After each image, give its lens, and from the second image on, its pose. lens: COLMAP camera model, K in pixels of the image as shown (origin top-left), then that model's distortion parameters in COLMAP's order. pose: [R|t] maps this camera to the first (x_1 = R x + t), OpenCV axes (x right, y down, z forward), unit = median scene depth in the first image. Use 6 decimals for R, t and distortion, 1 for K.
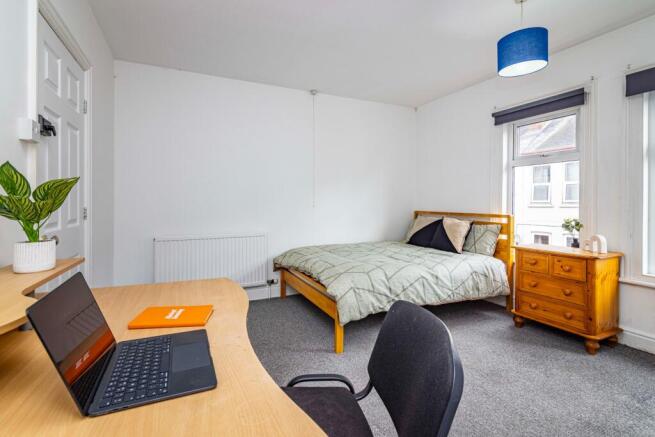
lens RADIAL K [[305.4, 0, 327.2], [0, 305.4, 199.7], [0, 0, 1]] dist [-0.000345, -0.000050]
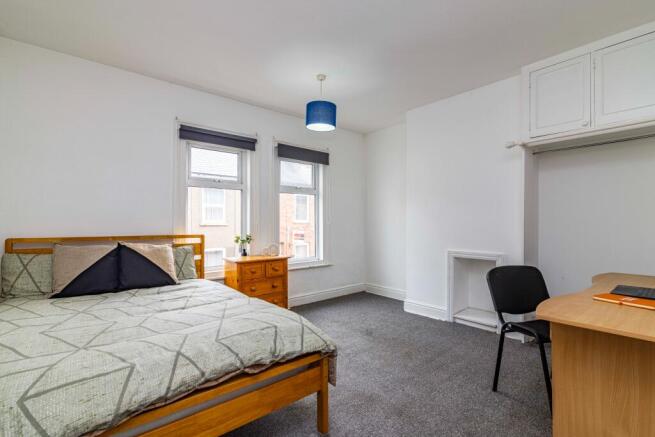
lens RADIAL K [[306.2, 0, 327.5], [0, 306.2, 218.5], [0, 0, 1]] dist [-0.000371, -0.000119]
pose [[-0.254344, 0.018546, 0.966936, -0.397553], [-0.002584, 0.999800, -0.019856, 0.013695], [-0.967110, -0.007549, -0.254245, 0.707270]]
